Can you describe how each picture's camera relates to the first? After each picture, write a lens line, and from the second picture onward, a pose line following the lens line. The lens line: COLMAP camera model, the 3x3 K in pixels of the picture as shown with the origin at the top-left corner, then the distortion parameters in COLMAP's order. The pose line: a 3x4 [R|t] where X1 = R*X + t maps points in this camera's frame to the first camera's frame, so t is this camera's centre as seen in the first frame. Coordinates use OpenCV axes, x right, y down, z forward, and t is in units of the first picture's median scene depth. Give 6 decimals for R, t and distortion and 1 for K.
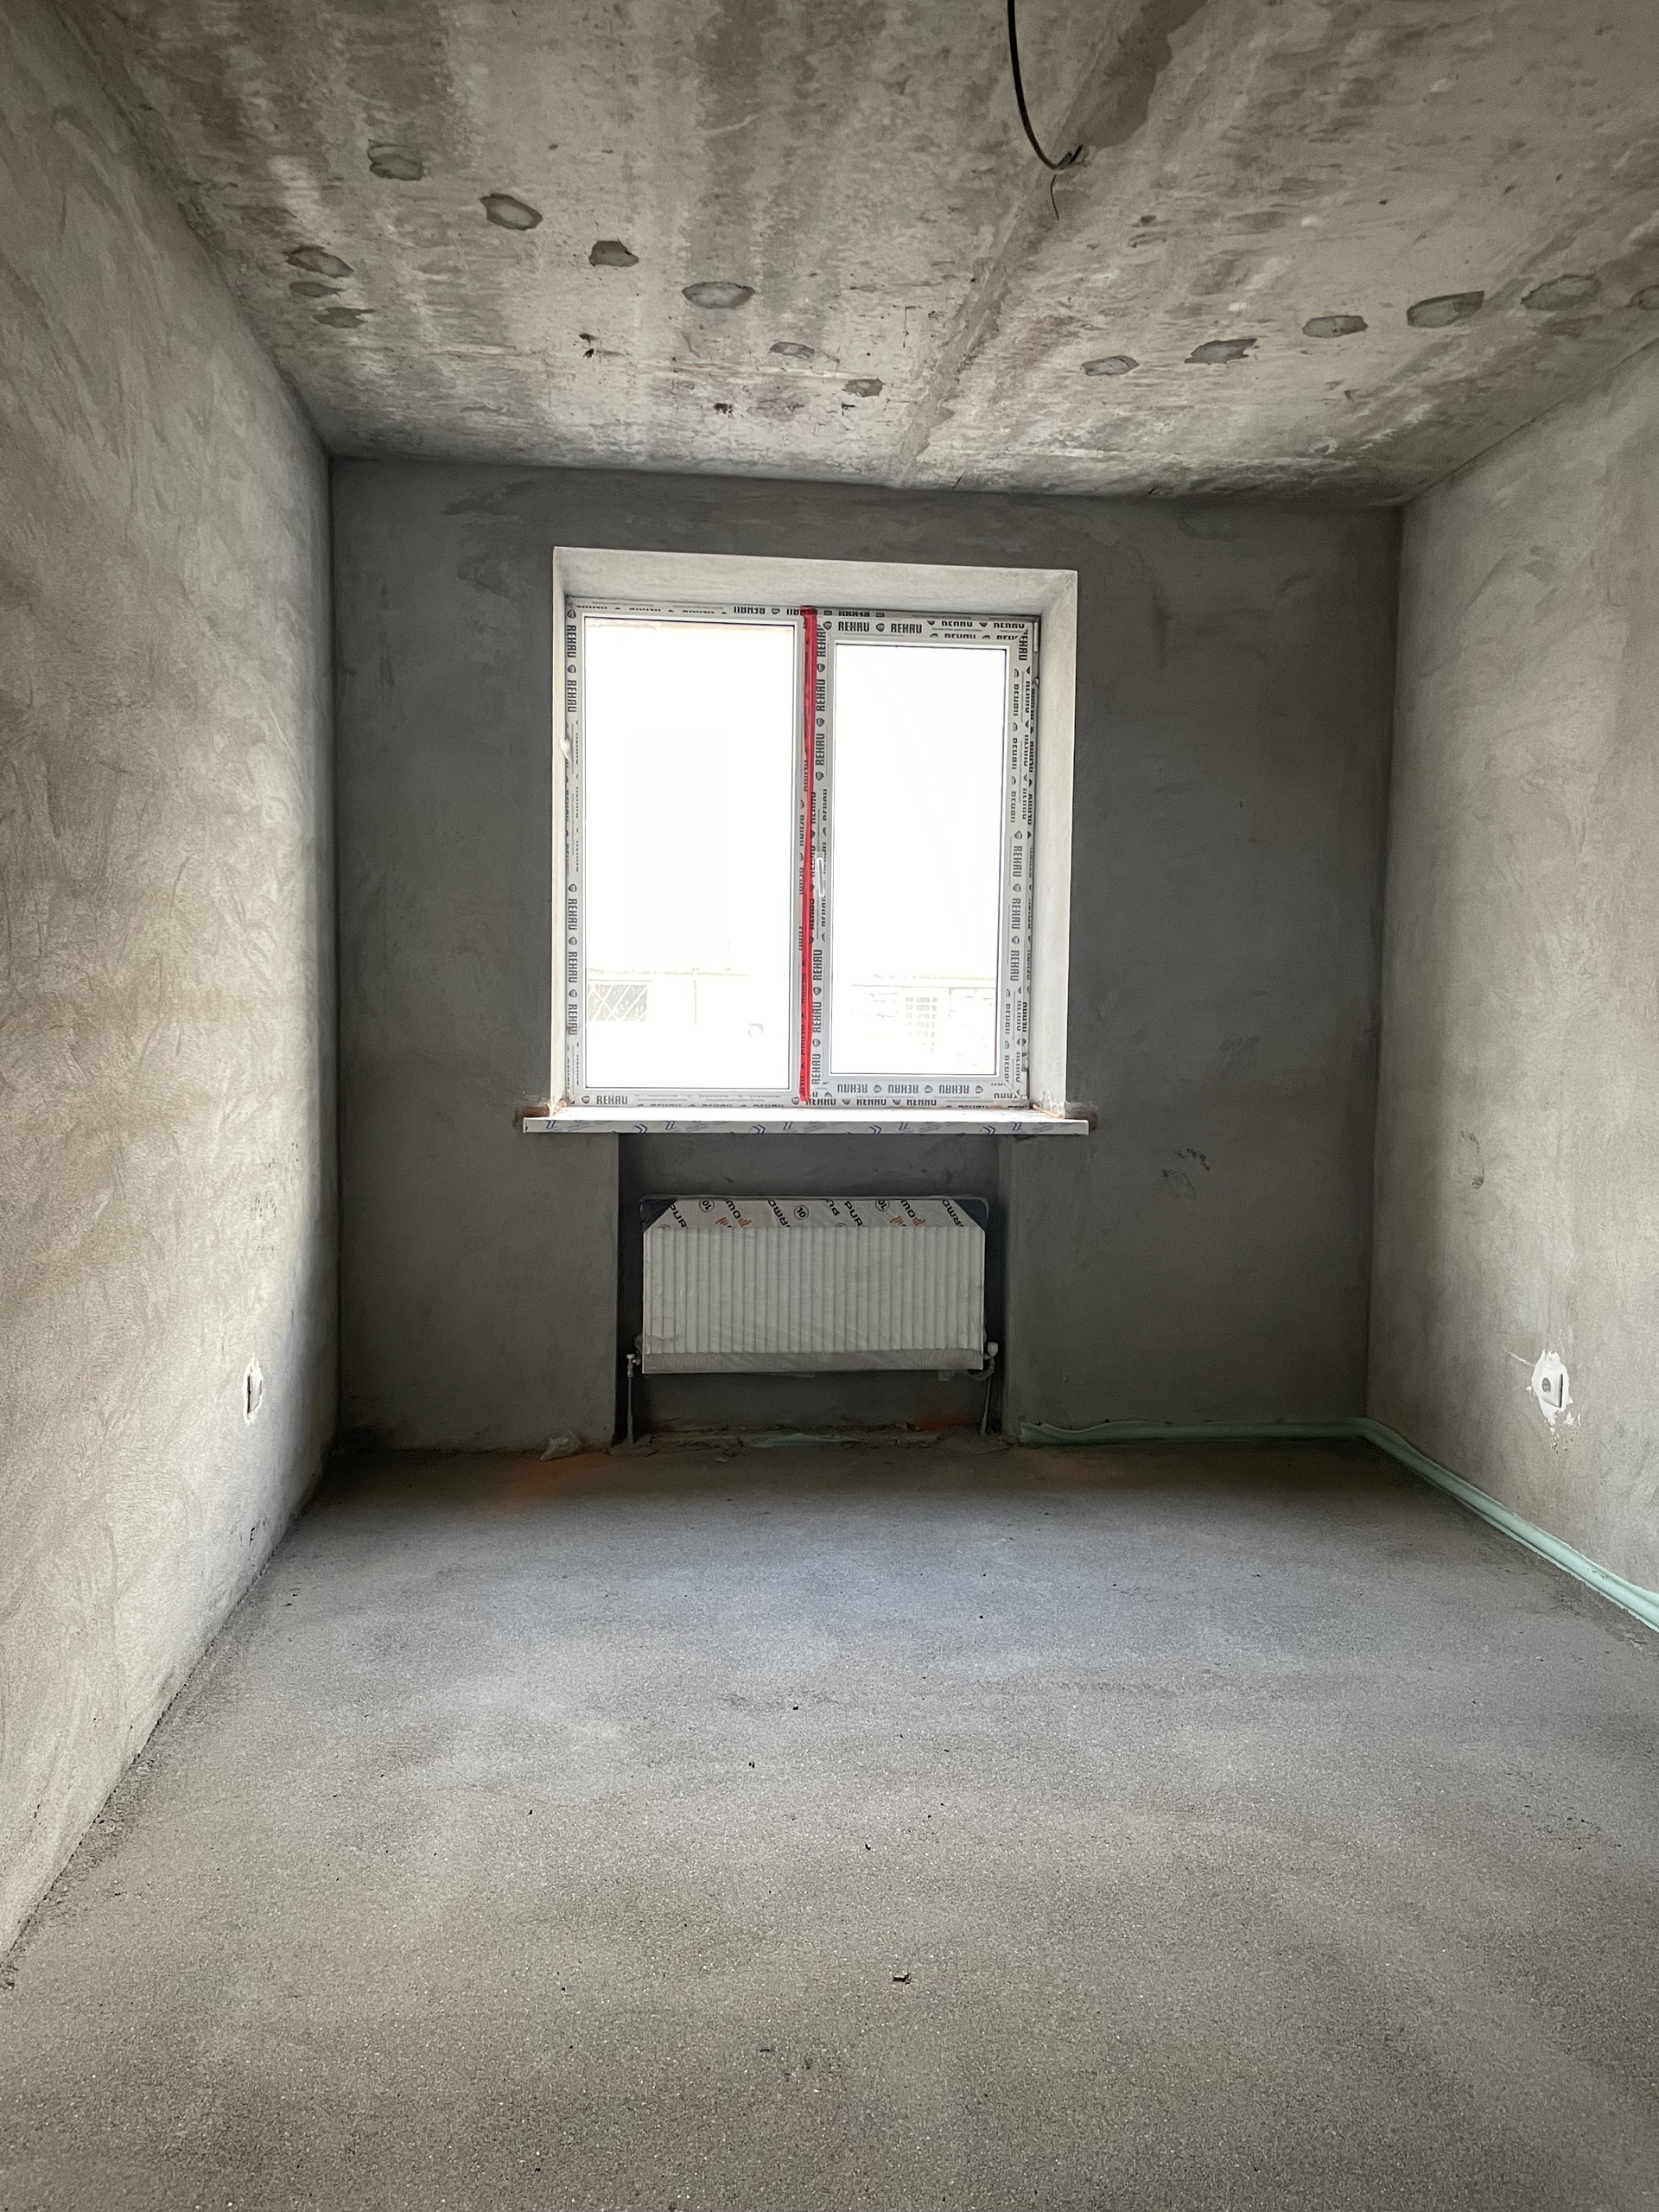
lens RADIAL K [[1679.9, 0, 824.4], [0, 1679.9, 1082.4], [0, 0, 1]] dist [0.079660, -0.000546]
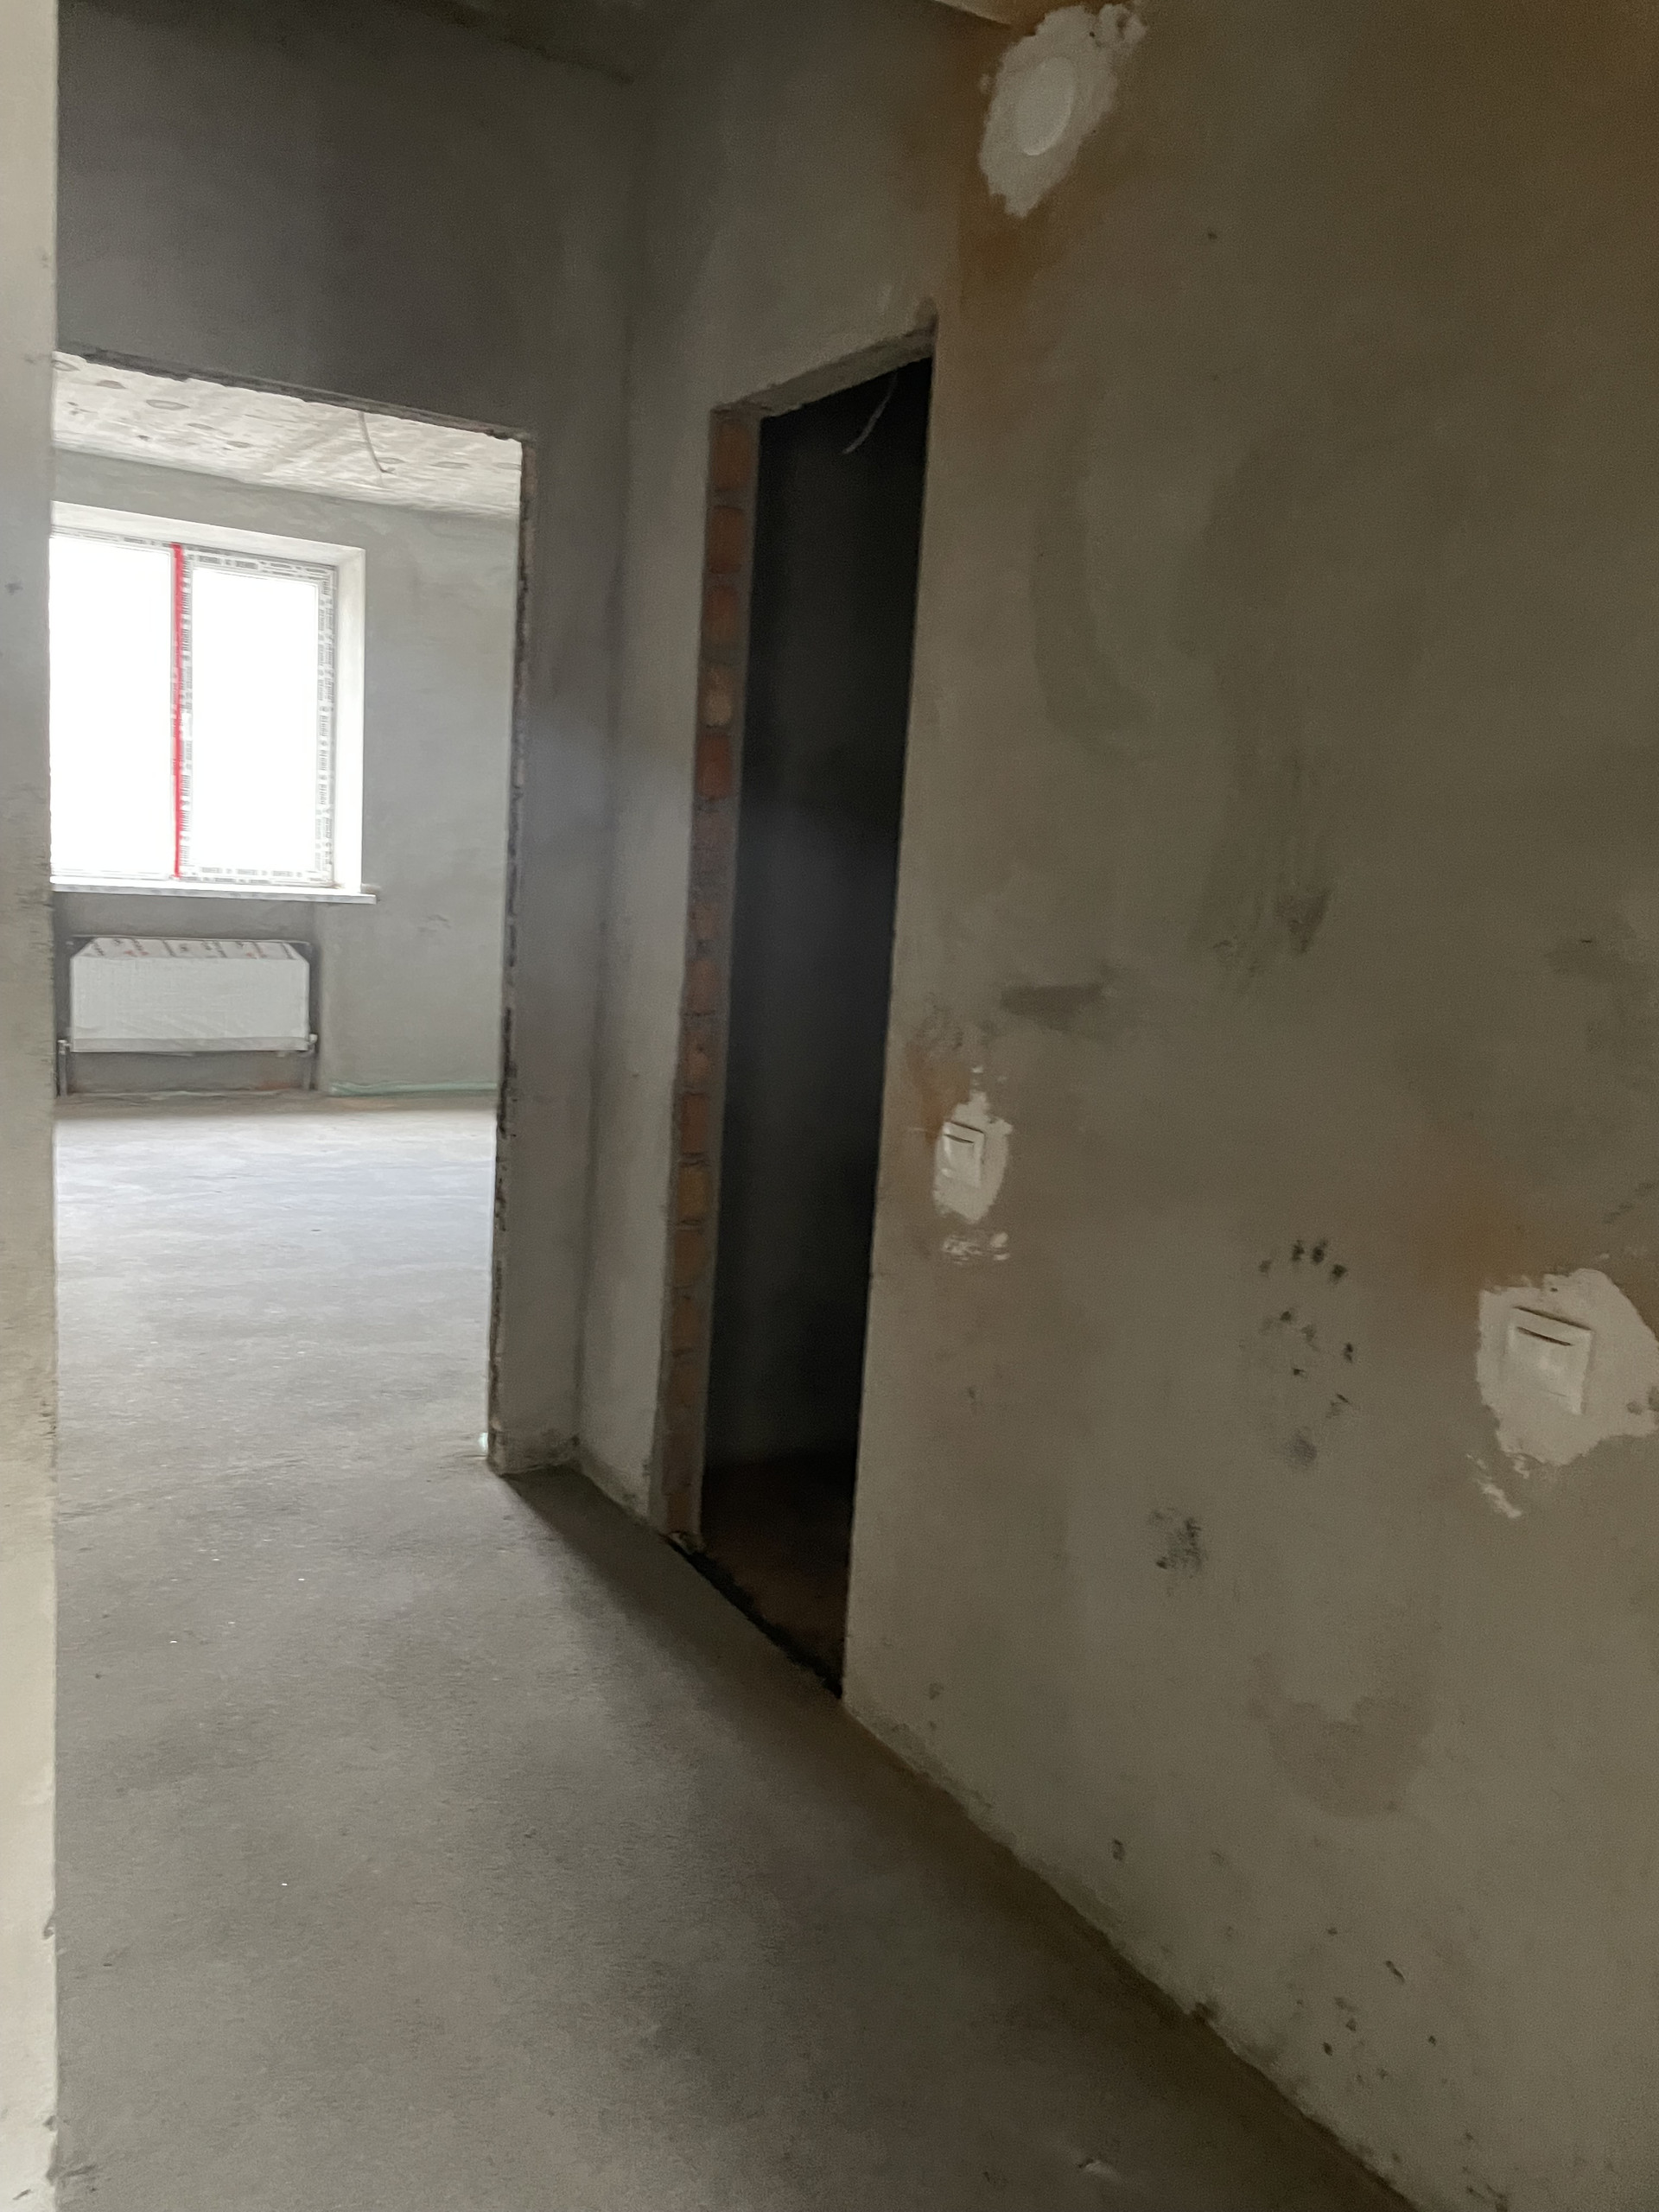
lens RADIAL K [[1679.9, 0, 824.4], [0, 1679.9, 1082.4], [0, 0, 1]] dist [0.079660, -0.000546]
pose [[0.902423, -0.020461, 0.430365, -0.154217], [-0.021464, 0.995496, 0.092337, 0.042514], [-0.430316, -0.092564, 0.897920, -0.654581]]
